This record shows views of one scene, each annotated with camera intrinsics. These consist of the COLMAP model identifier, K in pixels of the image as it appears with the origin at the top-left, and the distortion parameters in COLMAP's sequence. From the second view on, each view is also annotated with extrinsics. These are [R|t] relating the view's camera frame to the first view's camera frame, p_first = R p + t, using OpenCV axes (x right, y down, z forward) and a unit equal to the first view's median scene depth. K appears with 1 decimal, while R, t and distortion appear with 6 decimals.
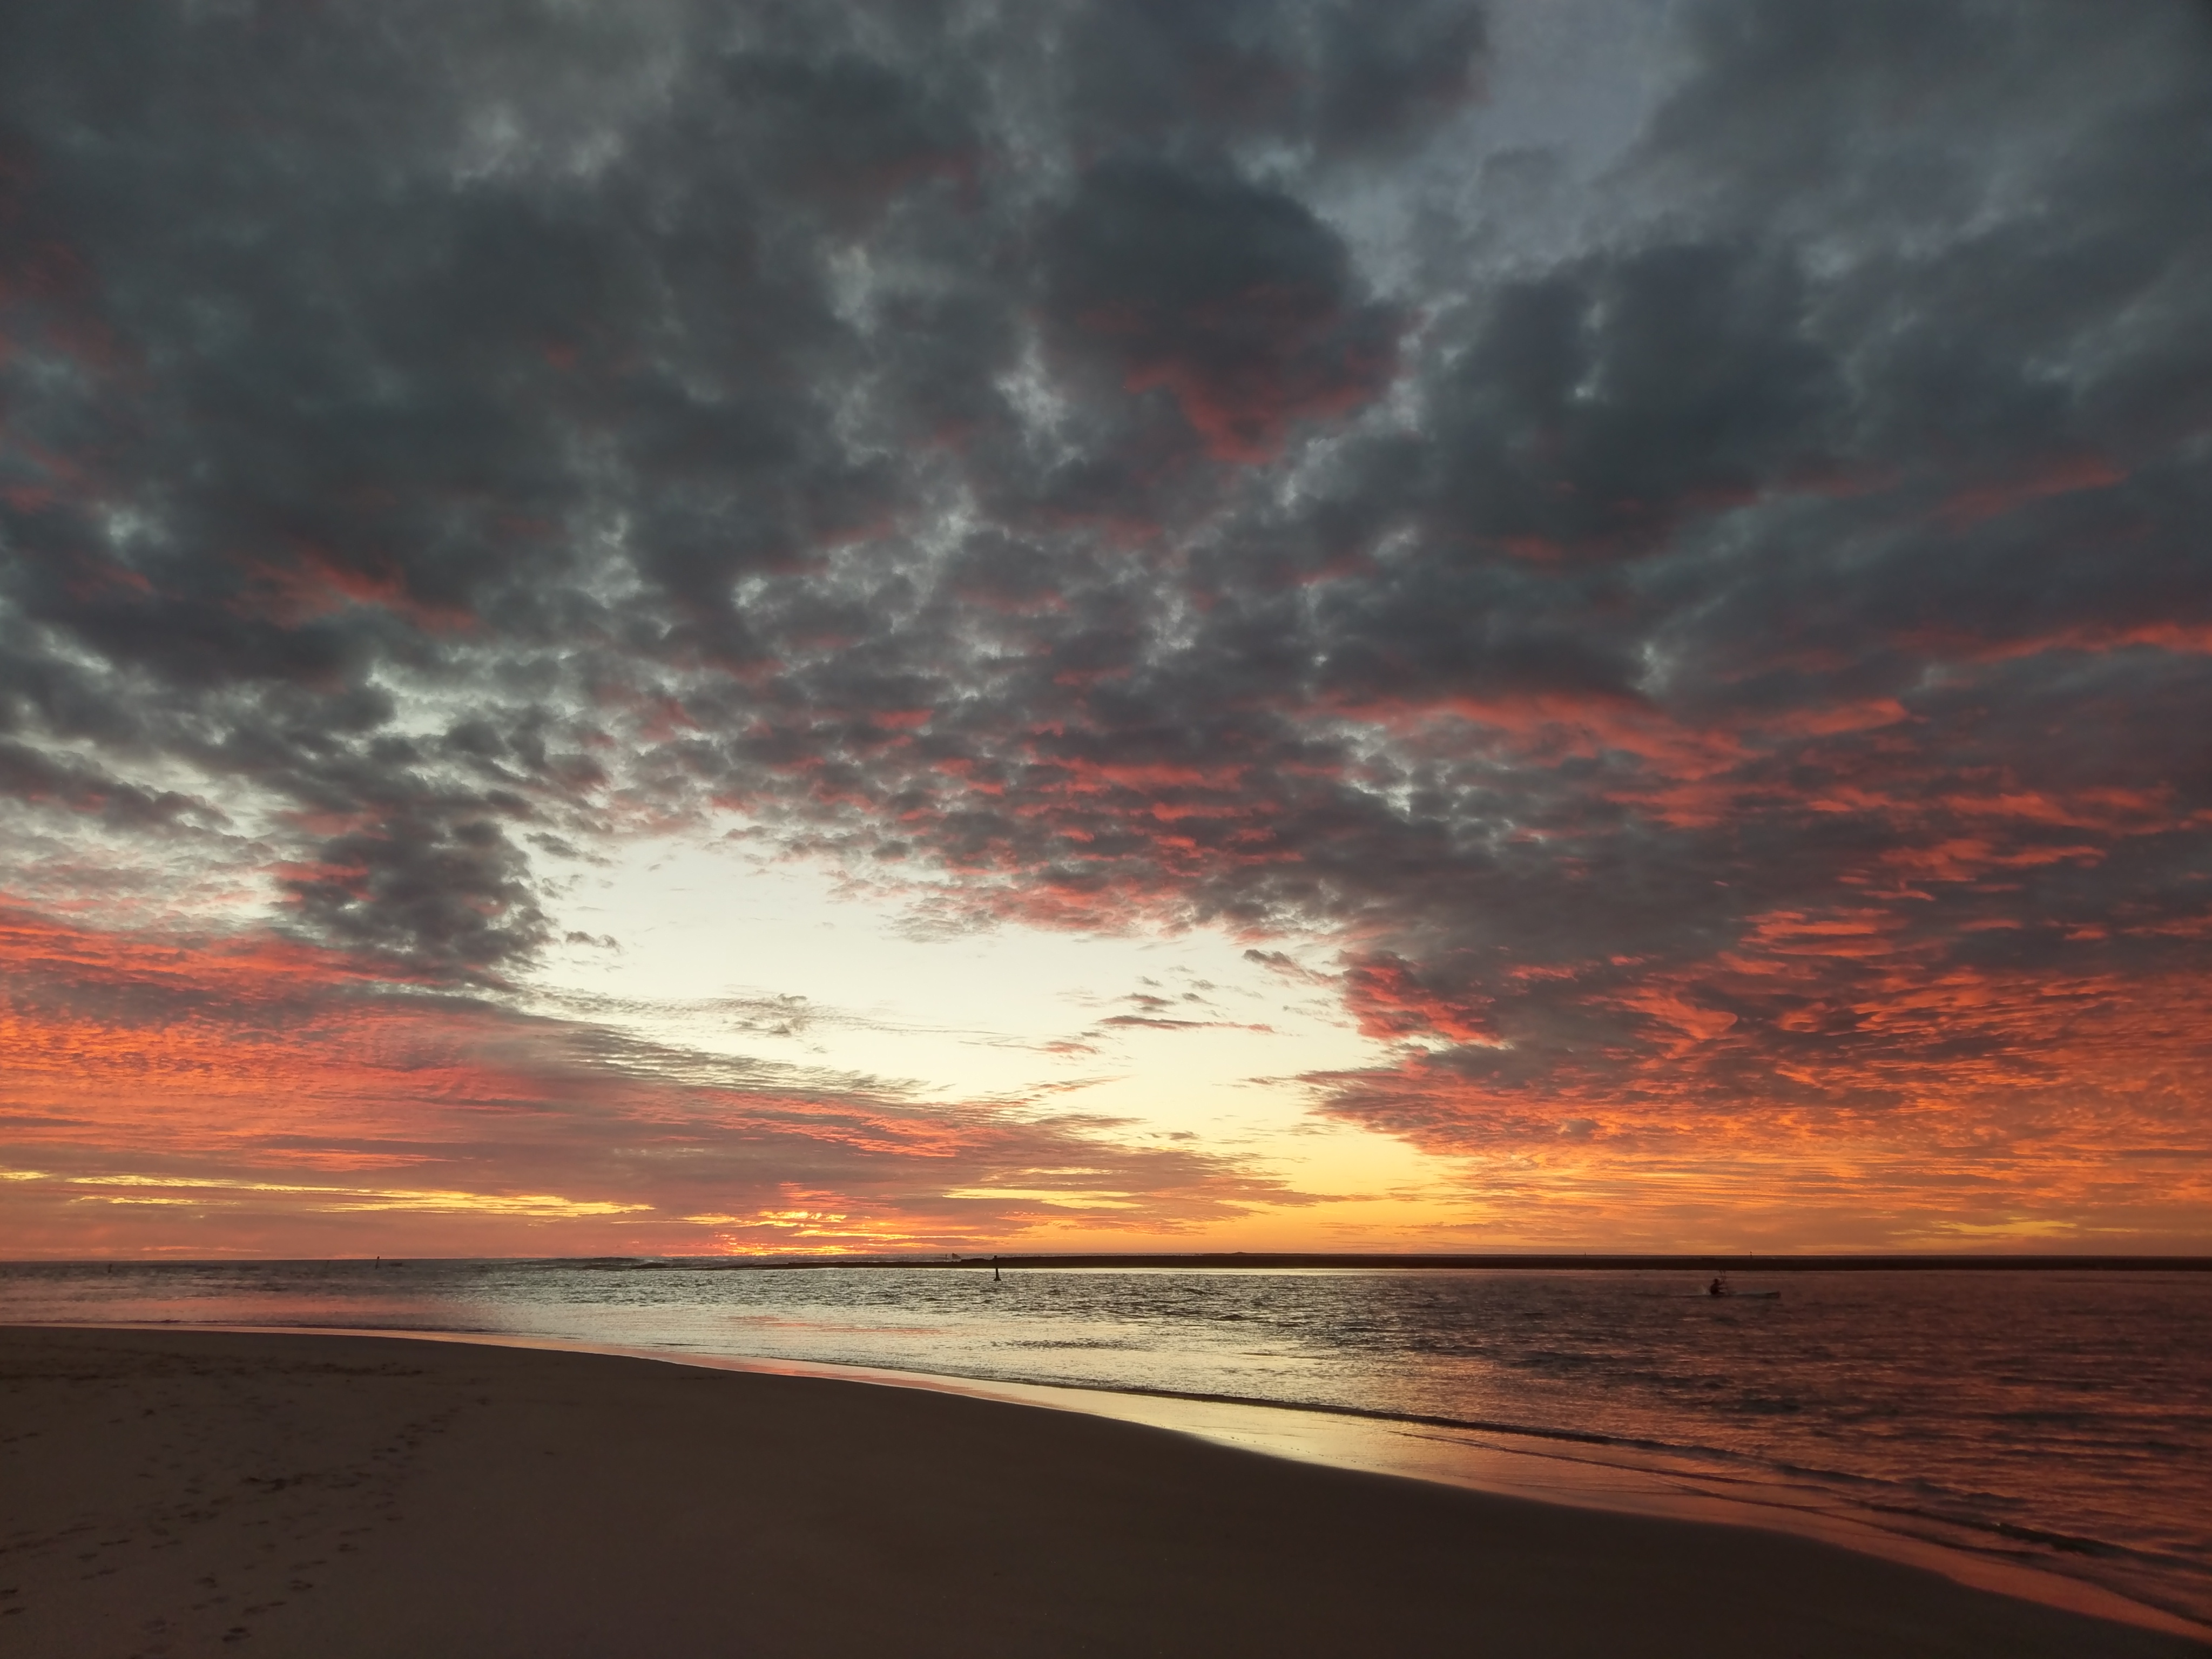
lens RADIAL K [[1567.8, 0, 1046.4], [0, 1567.8, 815.0], [0, 0, 1]] dist [0.050875, -0.072700]
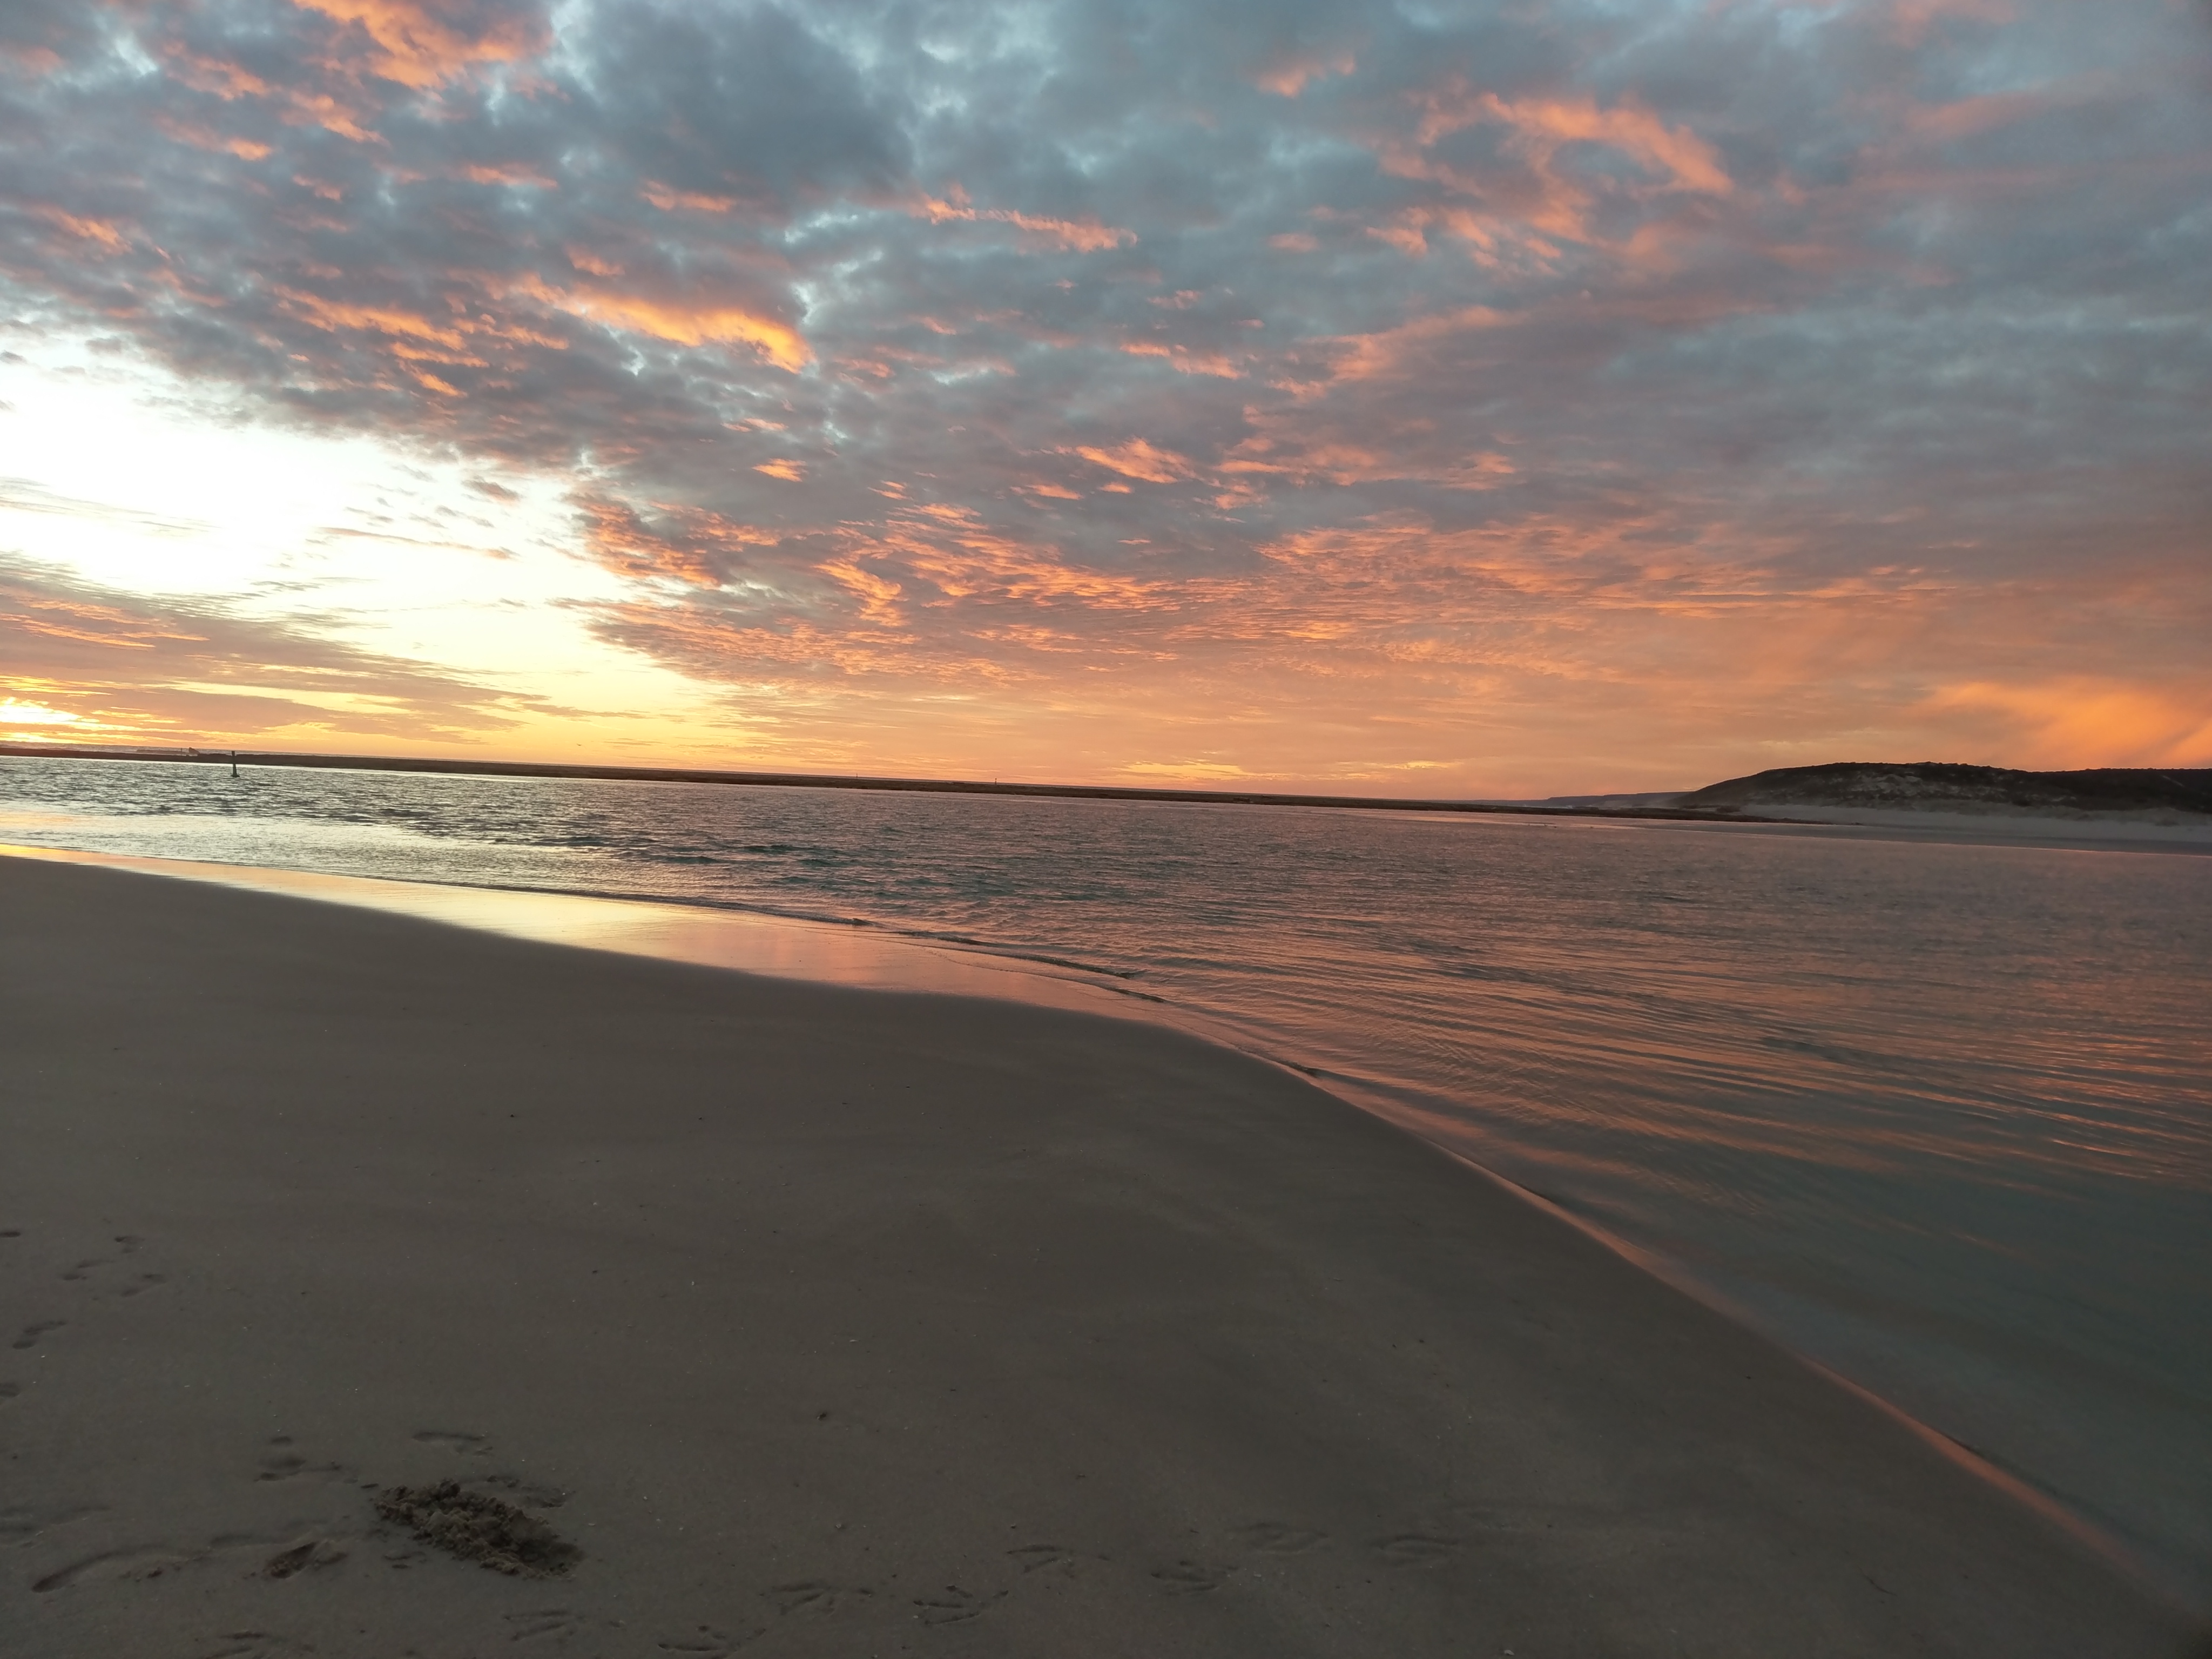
lens RADIAL K [[1567.8, 0, 1063.5], [0, 1567.8, 815.9], [0, 0, 1]] dist [0.050875, -0.072700]
pose [[0.911840, 0.025123, 0.409775, 0.044426], [-0.145037, 0.953478, 0.264281, -0.039955], [-0.384072, -0.300415, 0.873063, -0.151835]]
